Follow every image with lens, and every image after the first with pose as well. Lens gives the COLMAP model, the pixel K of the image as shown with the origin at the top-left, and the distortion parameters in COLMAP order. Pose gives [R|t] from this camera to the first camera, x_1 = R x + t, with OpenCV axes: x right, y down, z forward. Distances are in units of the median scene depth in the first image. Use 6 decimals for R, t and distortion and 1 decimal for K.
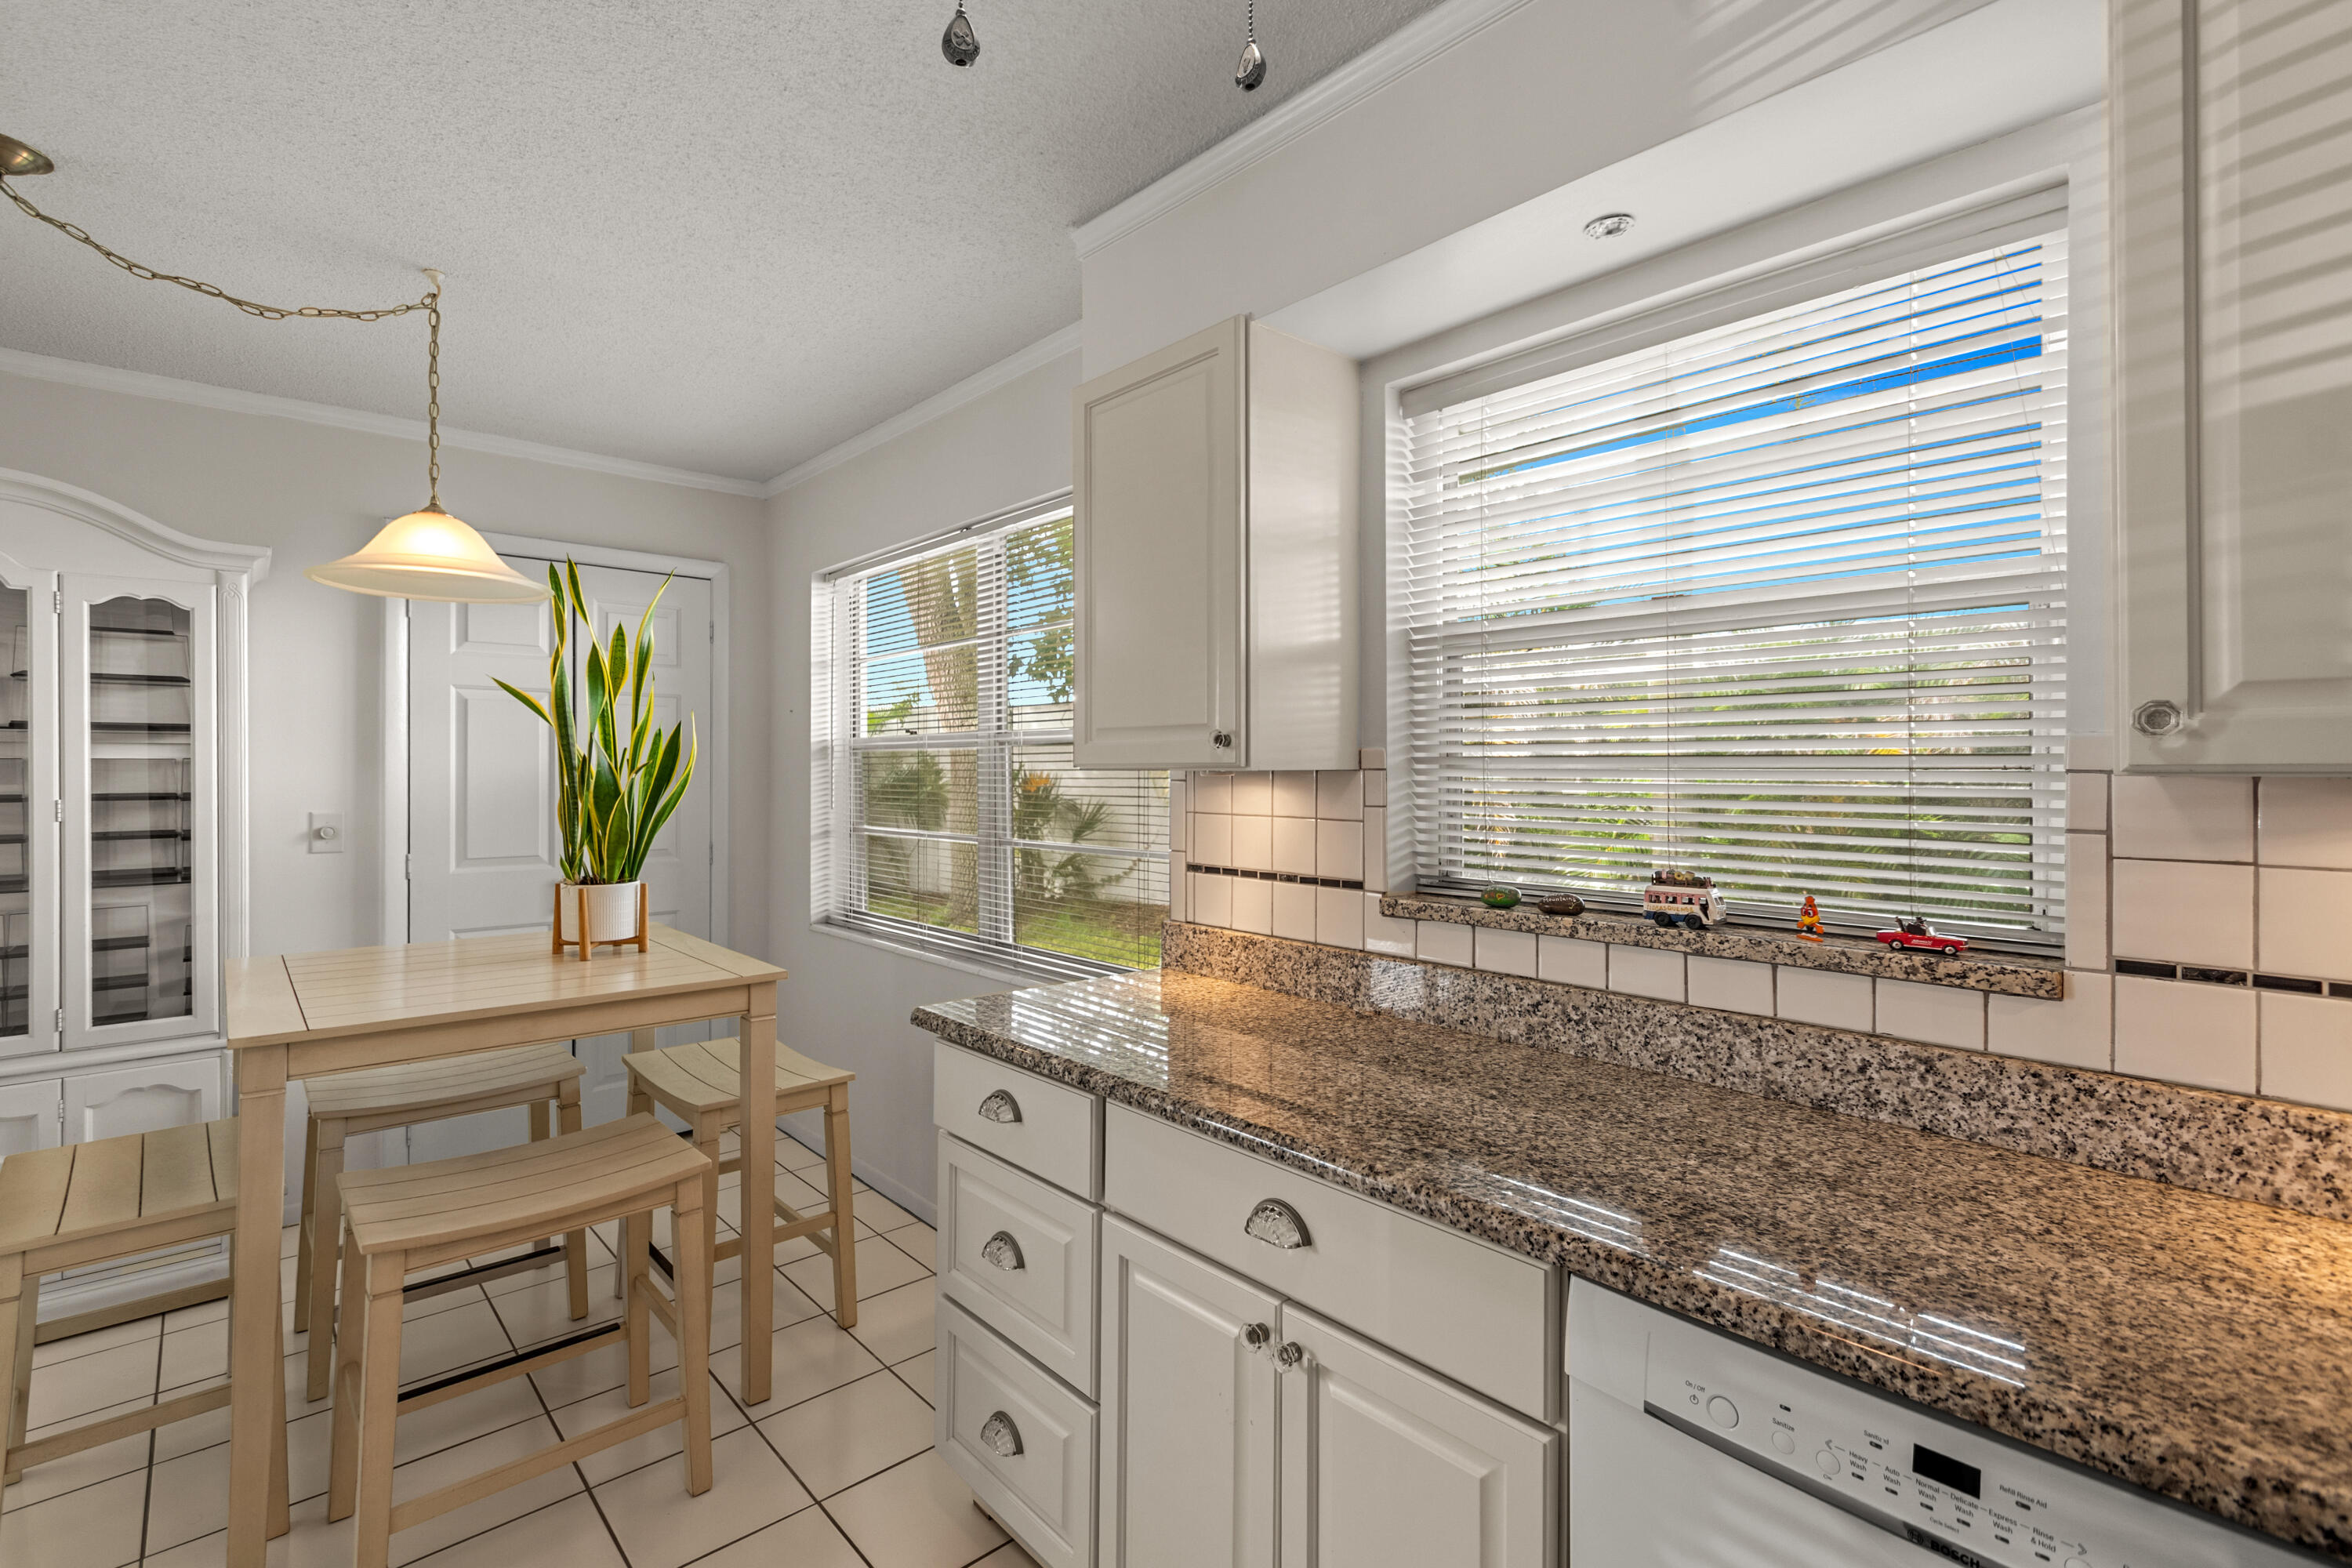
lens RADIAL K [[1057.9, 0, 1123.6], [0, 1057.9, 771.7], [0, 0, 1]] dist [0.014066, -0.000233]
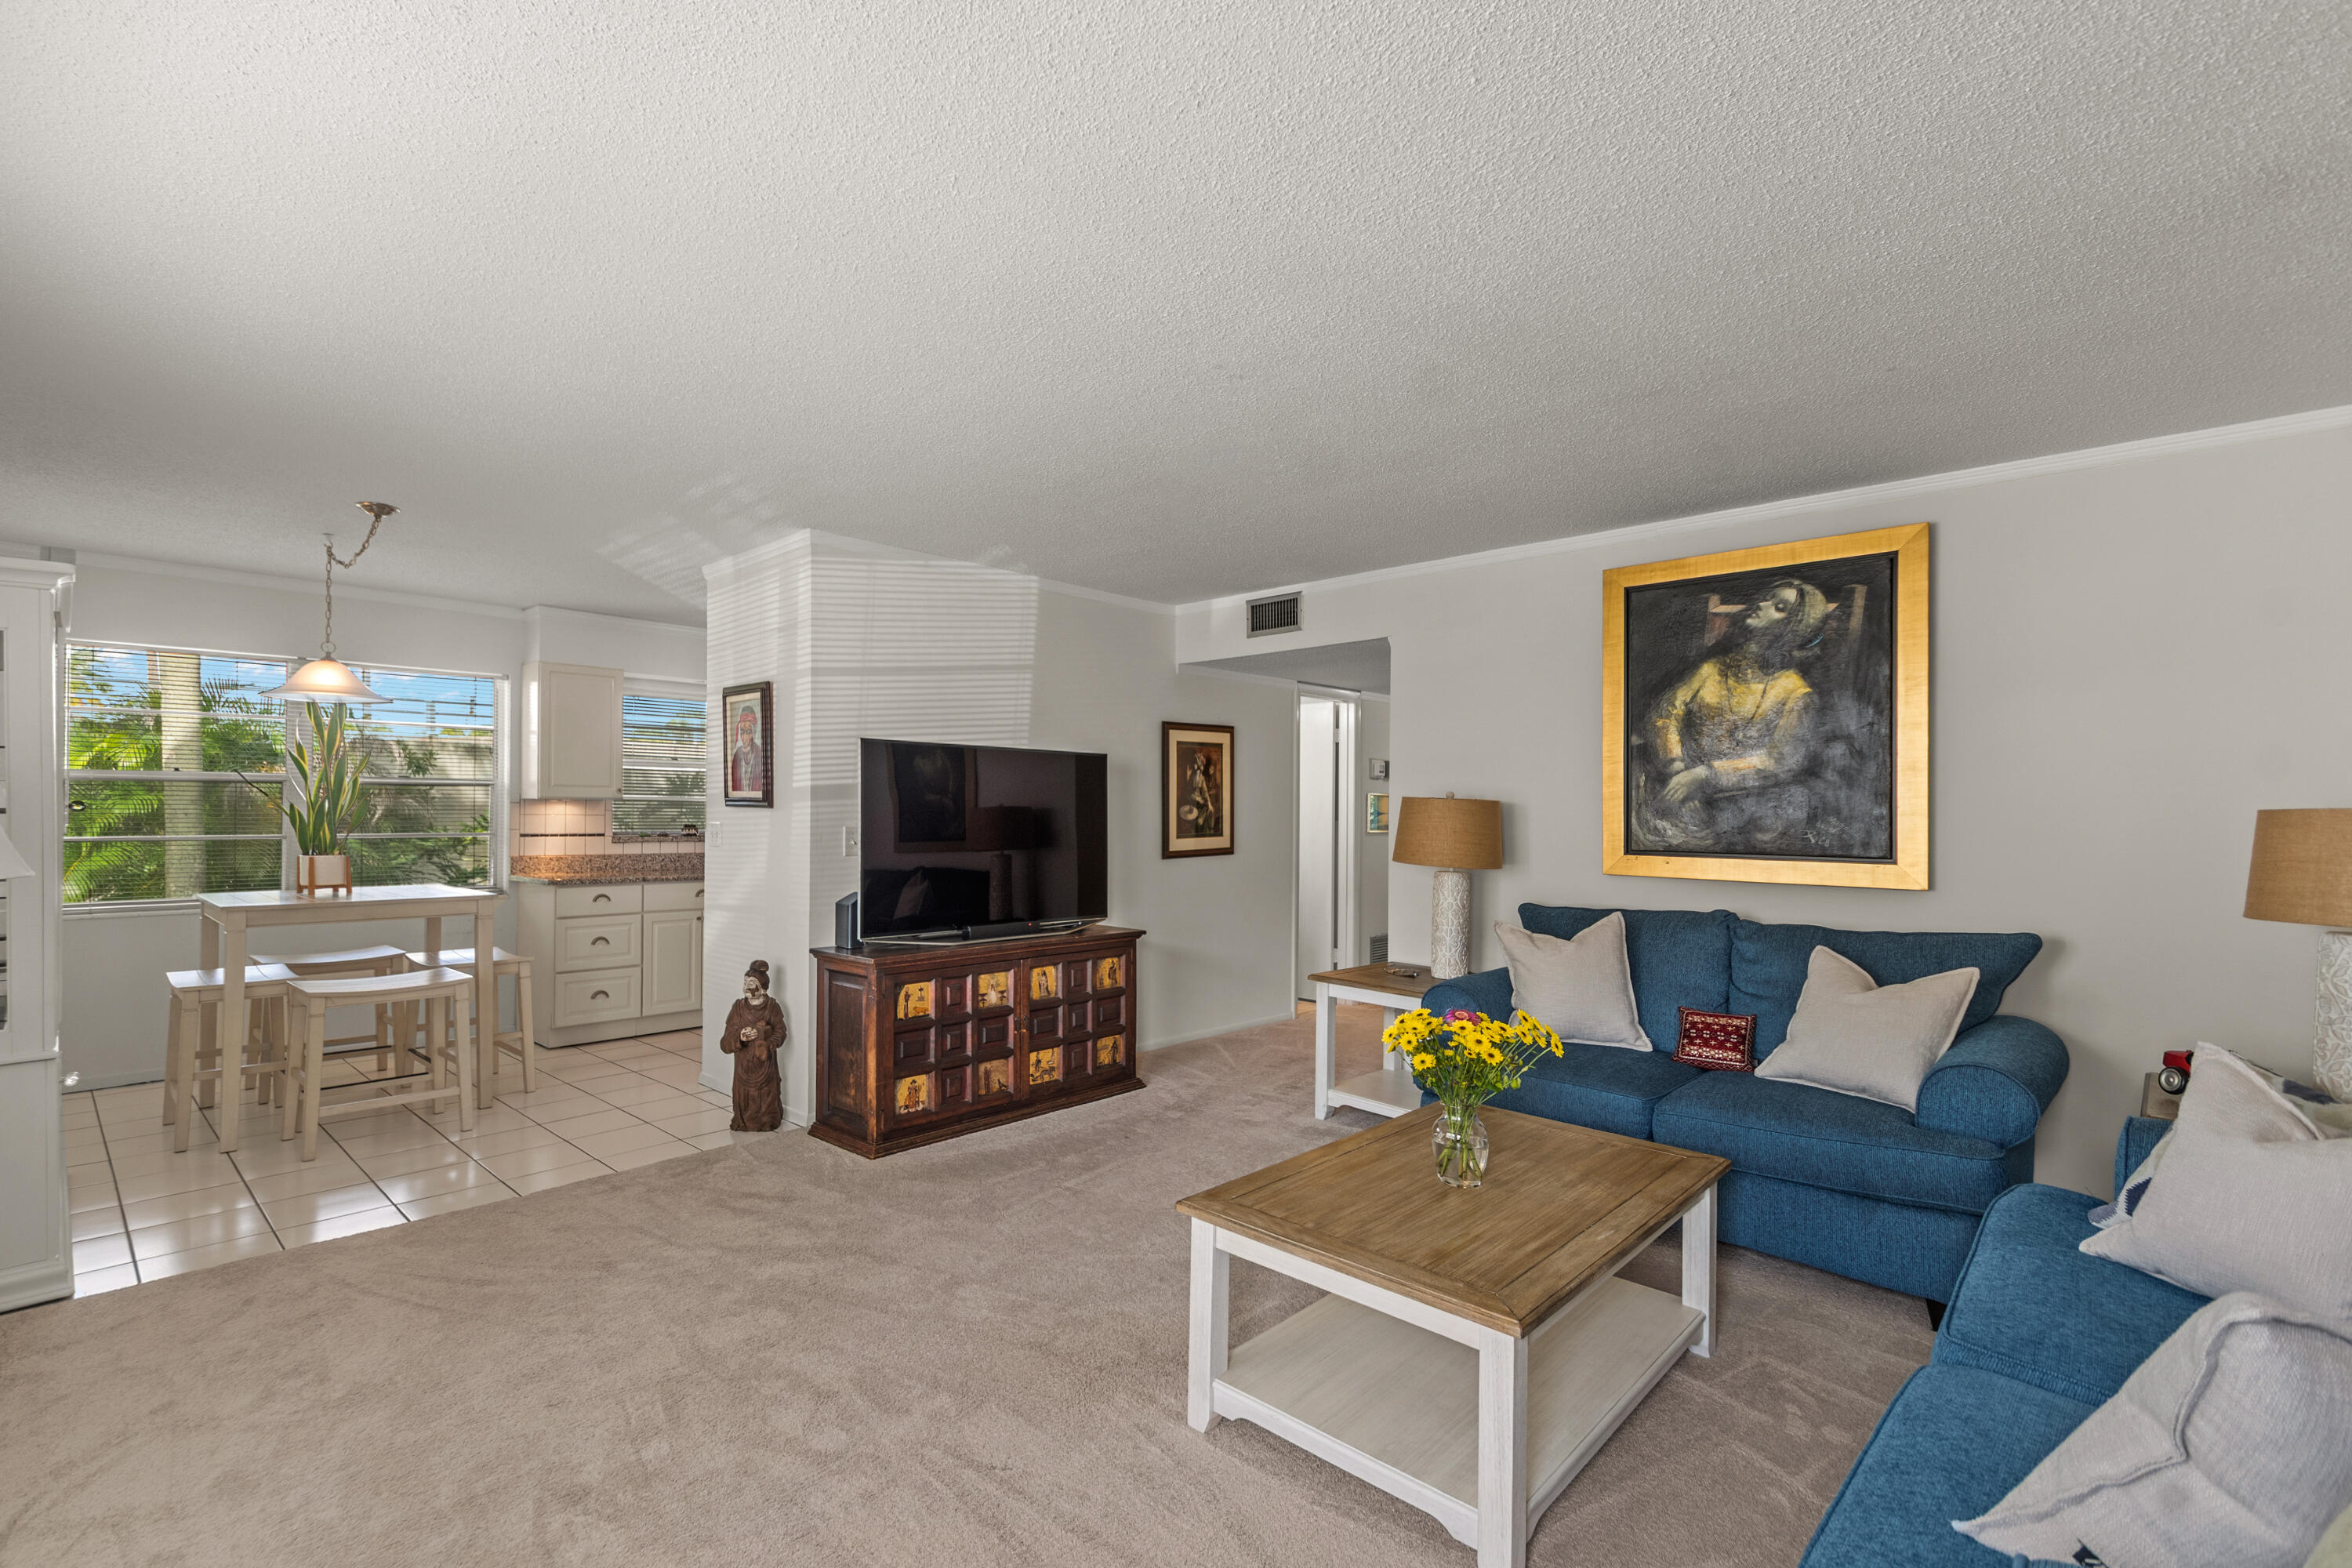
lens RADIAL K [[1060.0, 0, 1105.2], [0, 1060.0, 800.9], [0, 0, 1]] dist [0.014674, -0.000411]
pose [[-0.077429, 0.010340, 0.996944, -3.290180], [-0.005319, 0.999928, -0.010784, 0.029650], [-0.996984, -0.006137, -0.077368, -0.305546]]
